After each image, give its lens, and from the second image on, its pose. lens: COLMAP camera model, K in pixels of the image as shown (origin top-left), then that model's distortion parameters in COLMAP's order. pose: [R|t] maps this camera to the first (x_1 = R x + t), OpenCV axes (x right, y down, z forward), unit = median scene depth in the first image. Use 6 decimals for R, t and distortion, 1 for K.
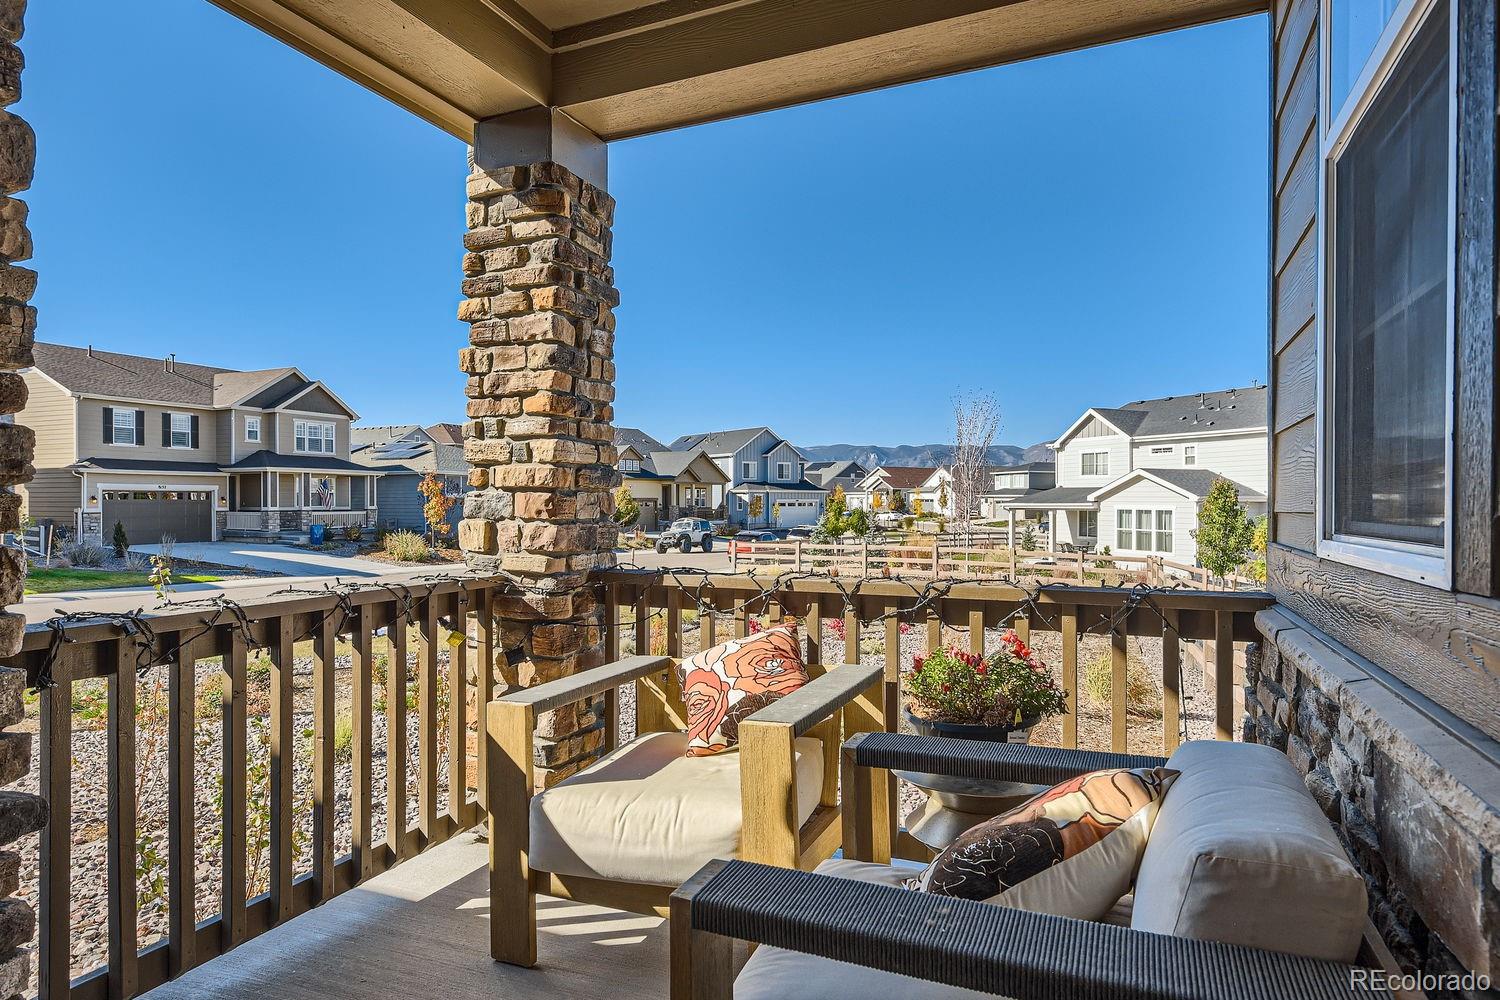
lens RADIAL K [[836.6, 0, 745.6], [0, 836.6, 507.4], [0, 0, 1]] dist [0.008498, -0.000031]
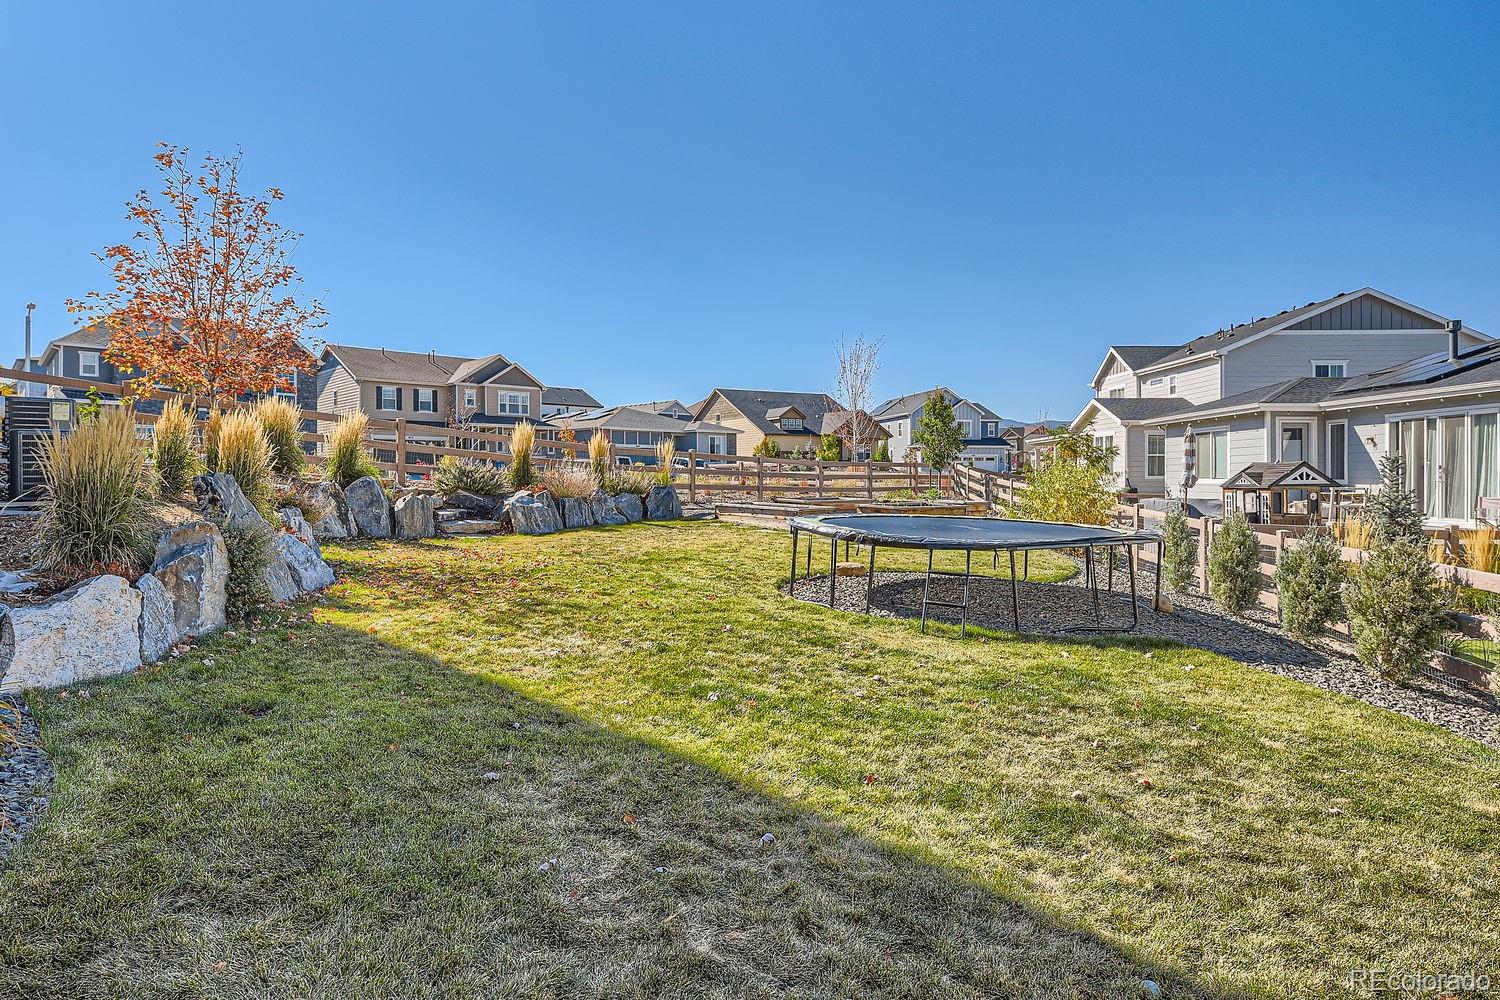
lens RADIAL K [[836.6, 0, 748.5], [0, 836.6, 467.5], [0, 0, 1]] dist [0.008498, -0.000031]
pose [[0.916067, -0.006739, -0.400969, 0.403854], [-0.001562, 0.999791, -0.020371, 0.051518], [0.401022, 0.019288, 0.915865, -0.119581]]
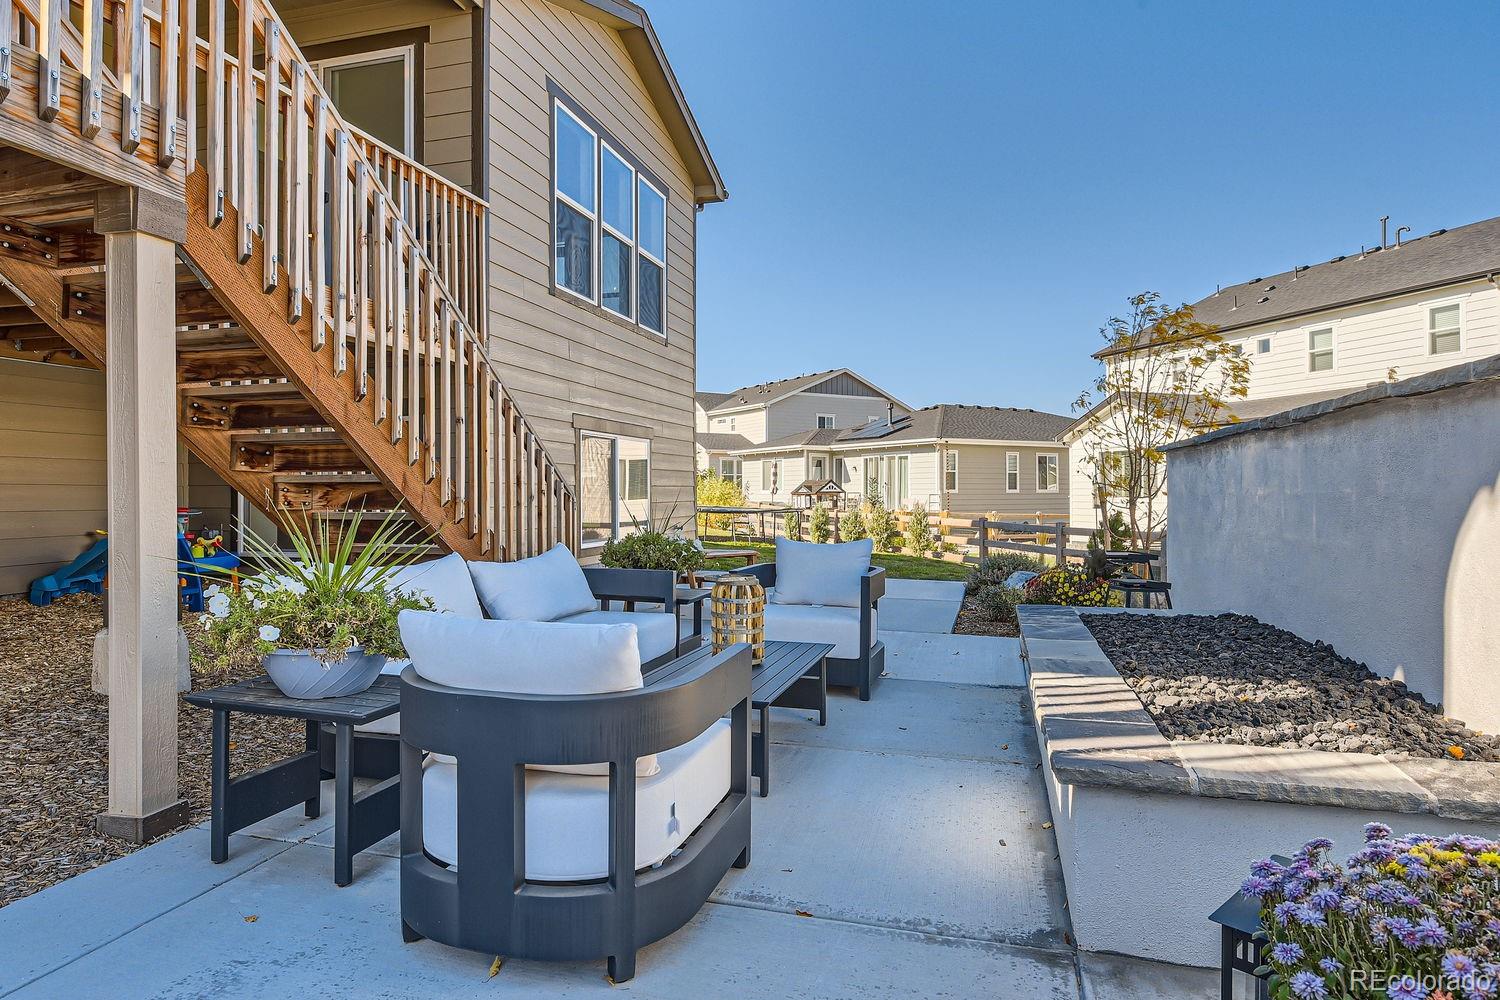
lens RADIAL K [[897.0, 0, 748.9], [0, 897.0, 496.8], [0, 0, 1]] dist [-0.000139, -0.000075]
pose [[0.990139, -0.002712, 0.140064, 0.298048], [0.003605, 0.999975, -0.006127, 0.060420], [-0.140044, 0.006571, 0.990123, -0.438700]]
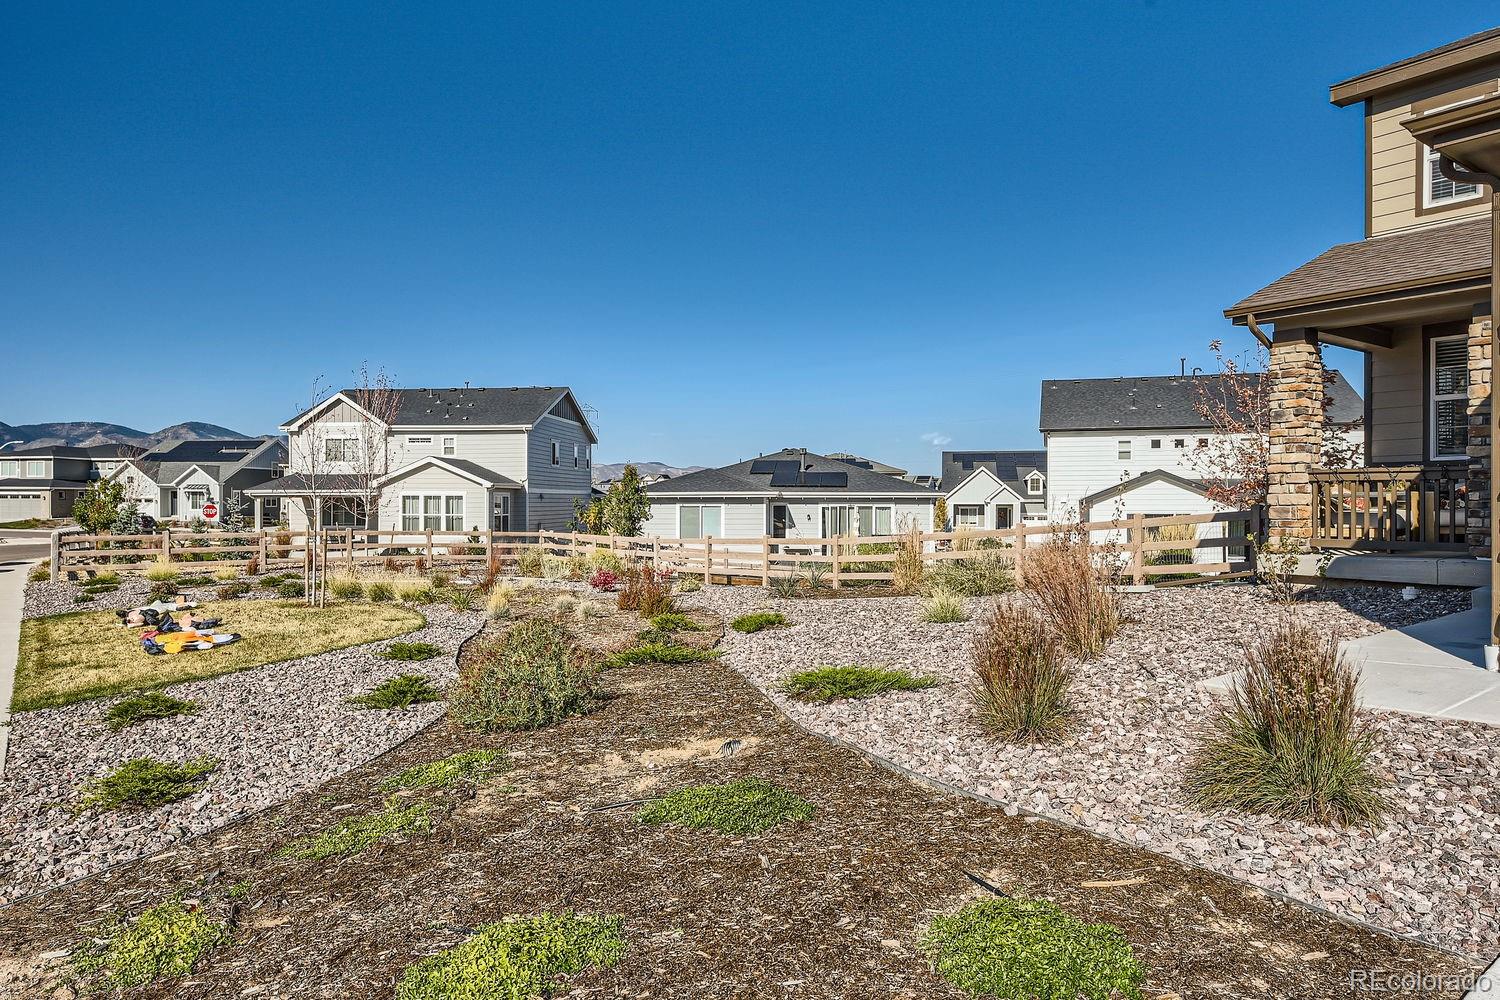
lens RADIAL K [[936.4, 0, 749.2], [0, 936.4, 492.1], [0, 0, 1]] dist [-0.000986, -0.000365]
pose [[0.460526, 0.008138, 0.887609, -0.315122], [0.007583, 0.999885, -0.013101, 0.013733], [-0.887614, 0.012764, 0.460411, 0.088196]]
